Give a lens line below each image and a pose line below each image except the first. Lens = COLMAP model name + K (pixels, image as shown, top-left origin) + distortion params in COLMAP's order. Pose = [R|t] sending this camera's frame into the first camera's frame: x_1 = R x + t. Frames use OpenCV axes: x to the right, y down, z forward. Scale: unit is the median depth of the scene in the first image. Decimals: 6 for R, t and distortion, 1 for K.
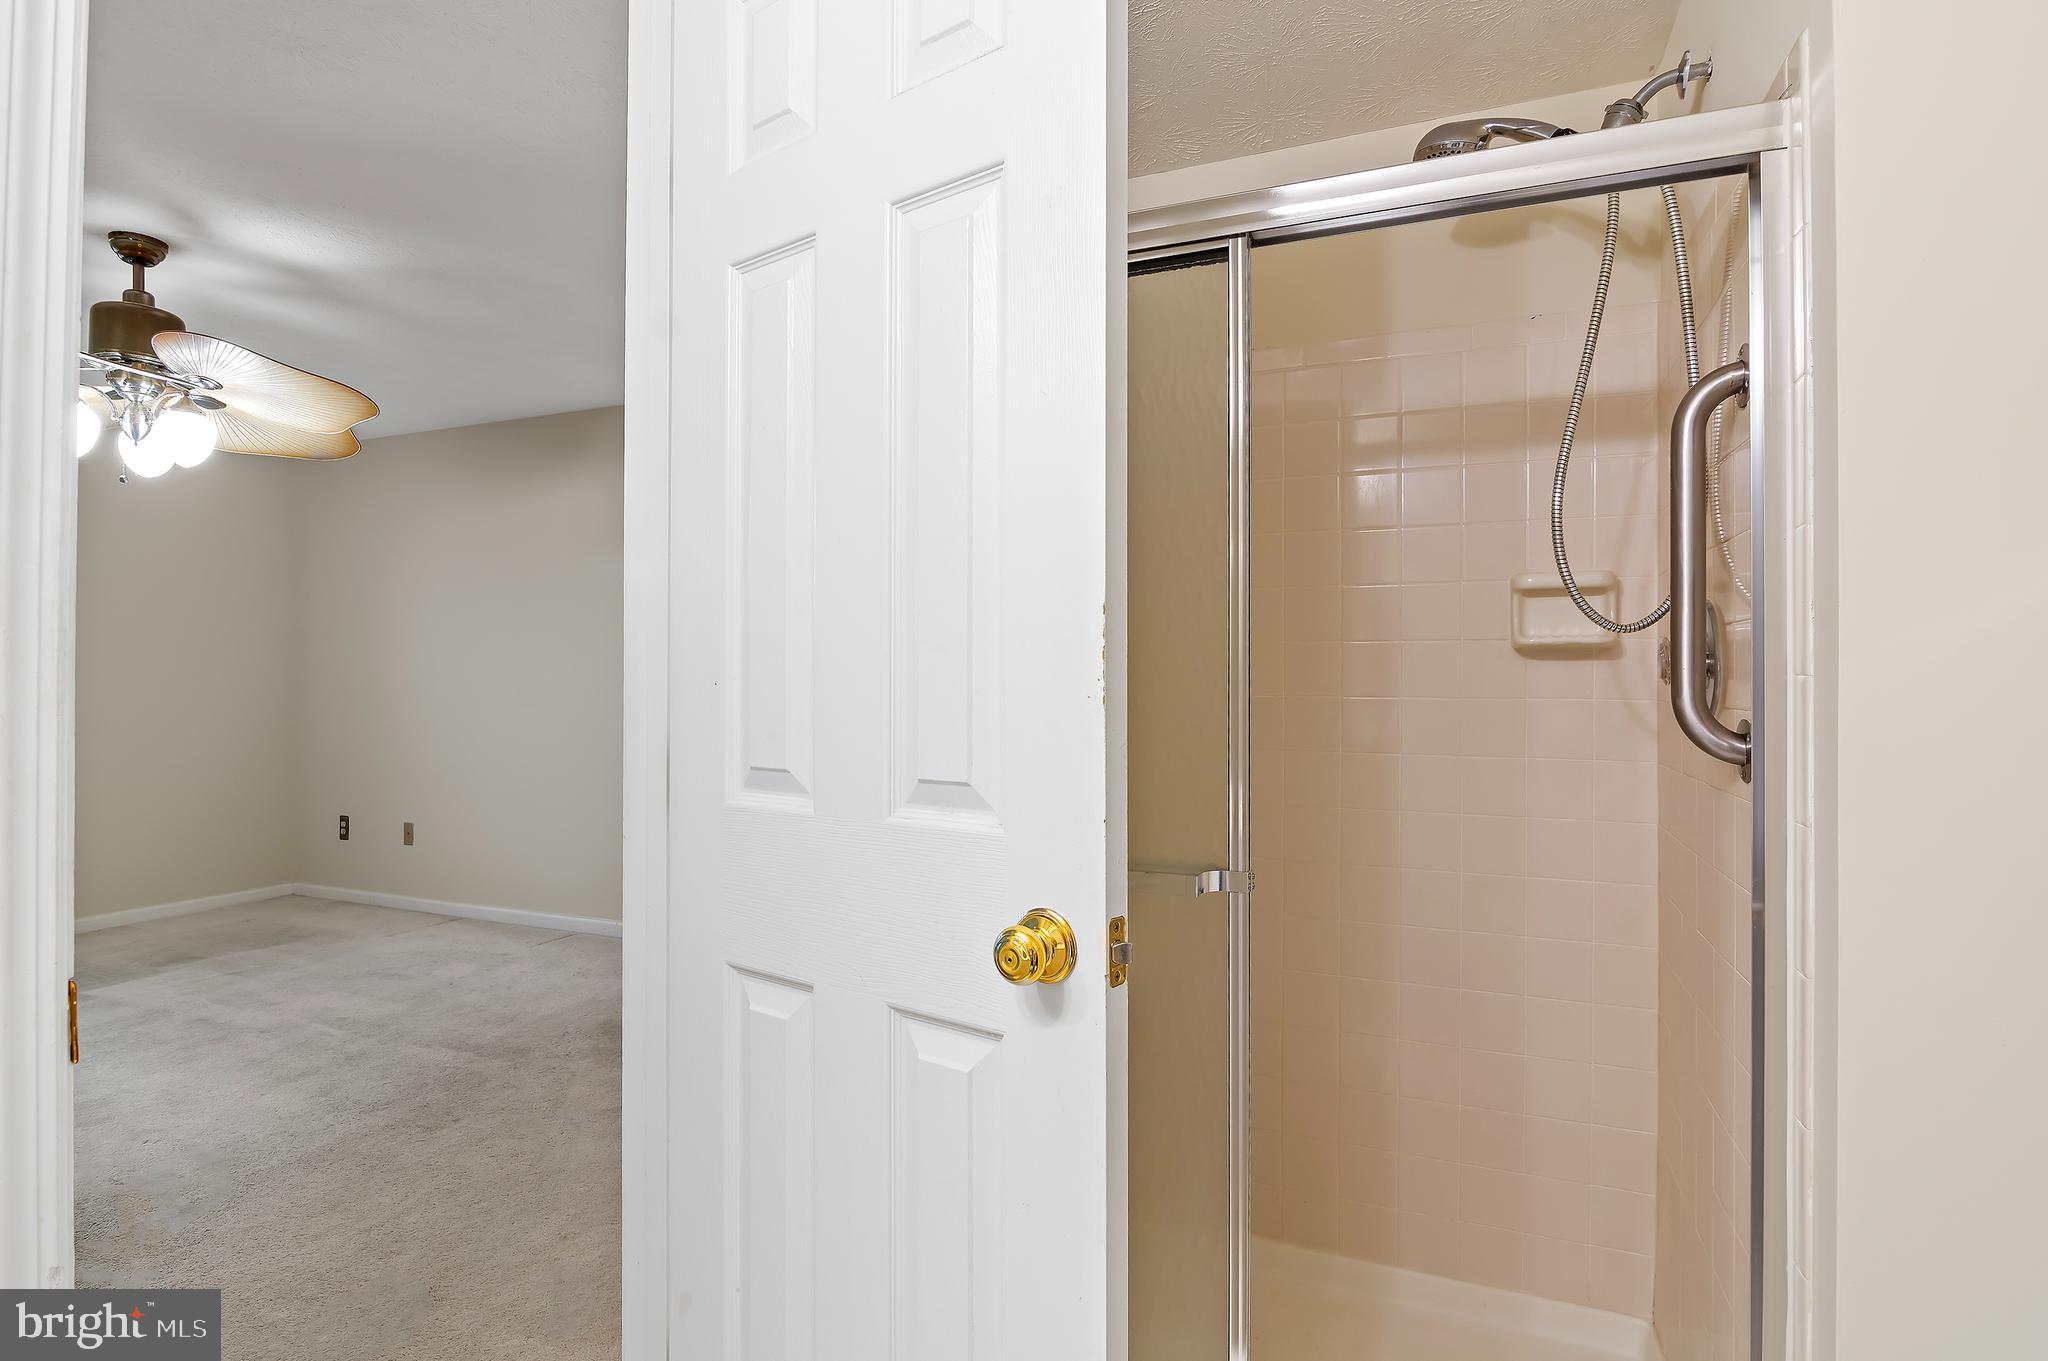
lens RADIAL K [[1045.4, 0, 1058.4], [0, 1045.4, 636.7], [0, 0, 1]] dist [-0.006106, -0.002390]
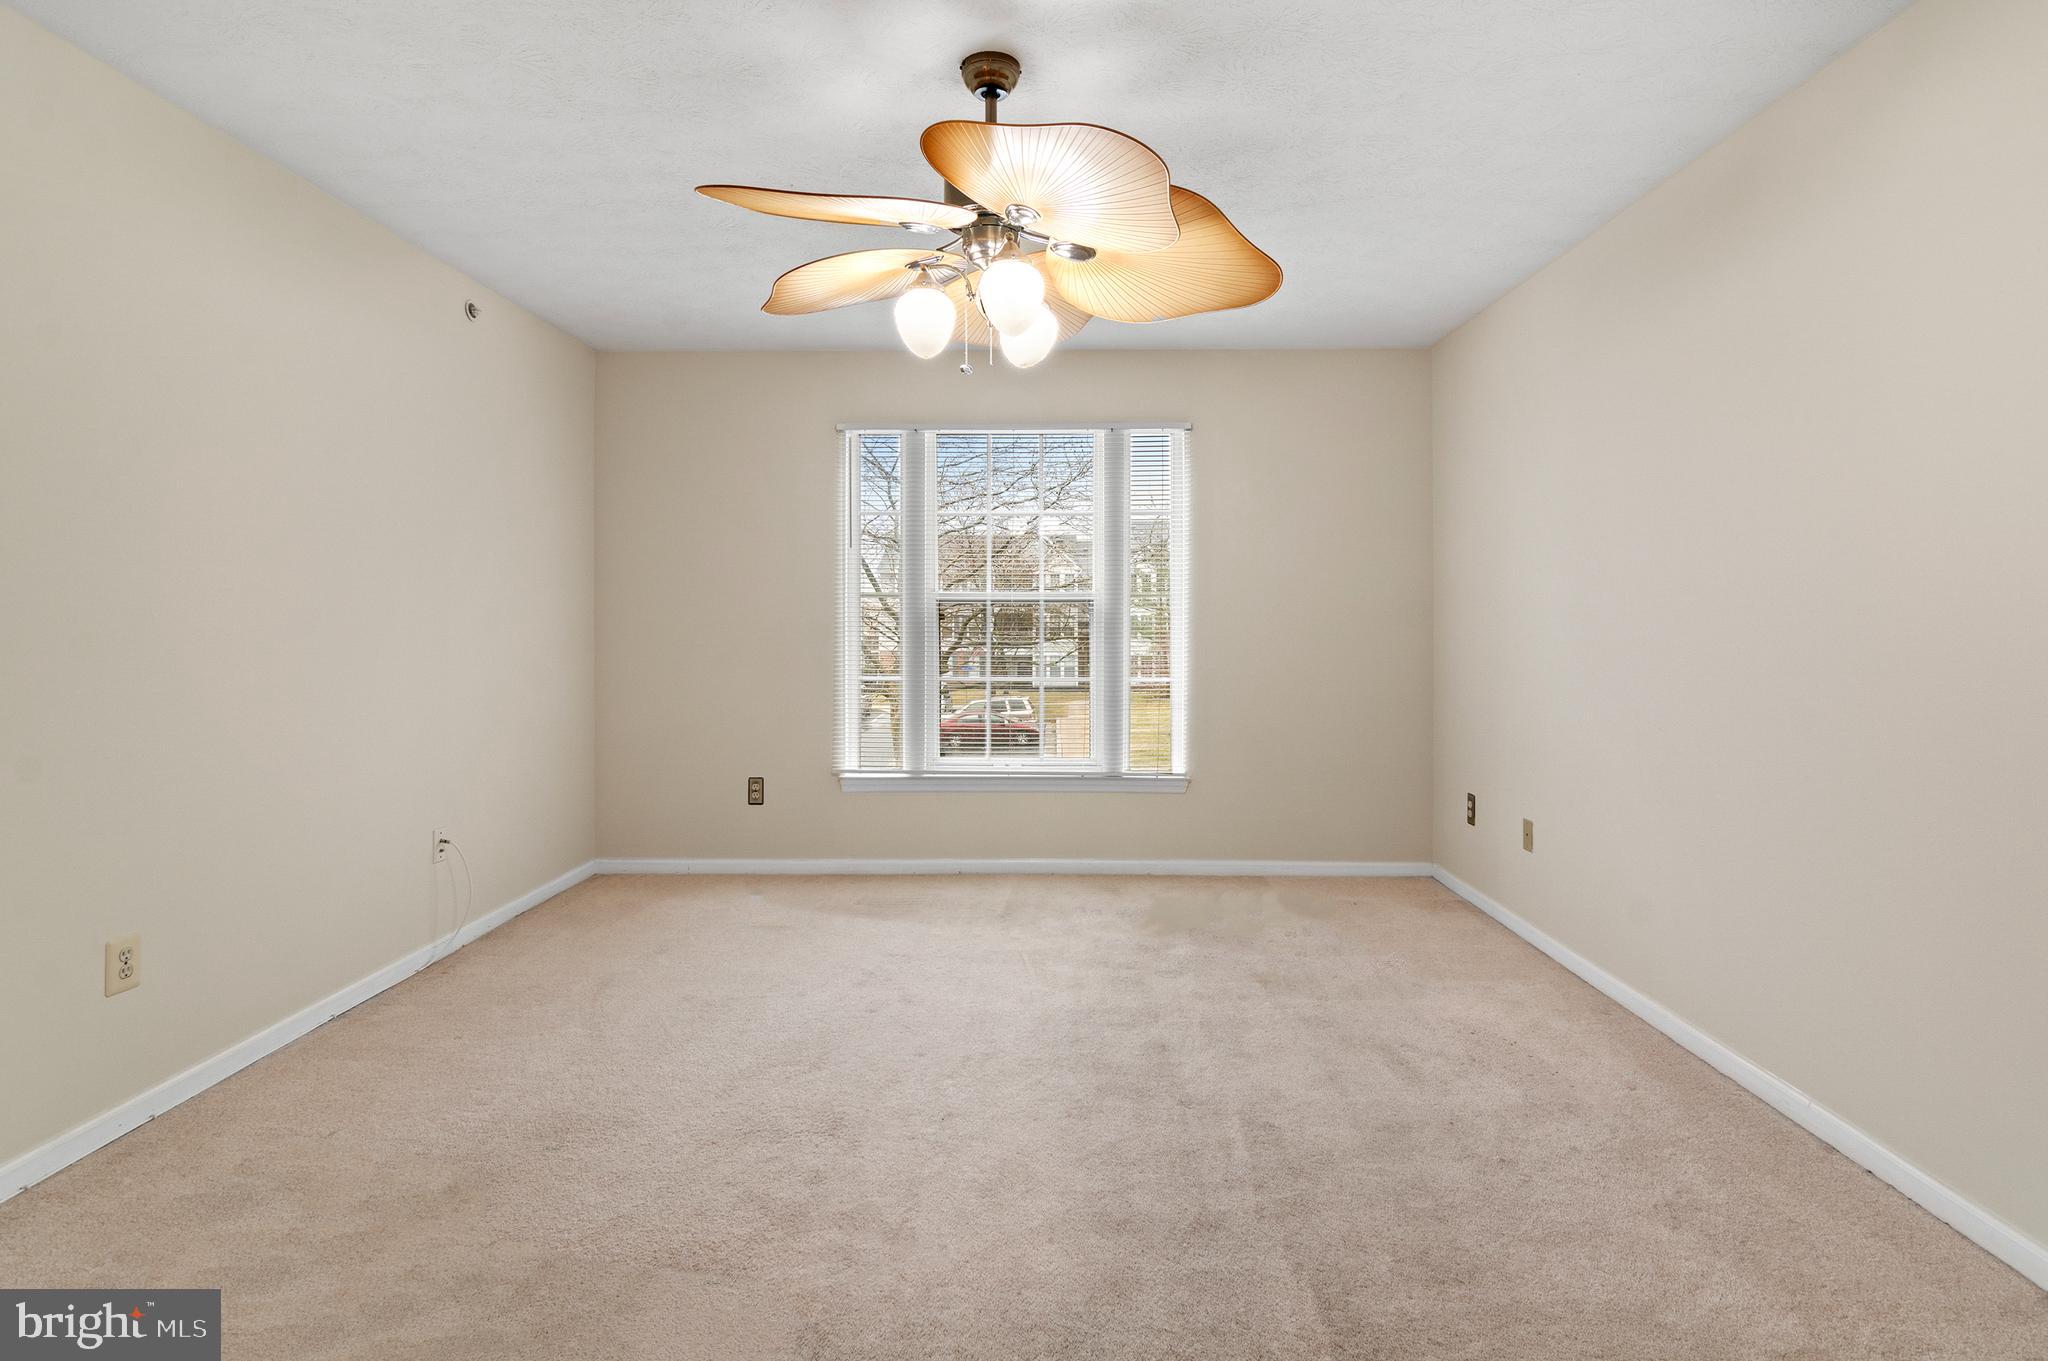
lens RADIAL K [[1035.8, 0, 1036.7], [0, 1035.8, 596.4], [0, 0, 1]] dist [-0.001706, -0.002211]
pose [[0.372934, -0.007641, -0.927826, -0.117280], [0.024140, 0.999708, 0.001469, 0.019441], [0.927544, -0.022945, 0.373010, 0.597356]]
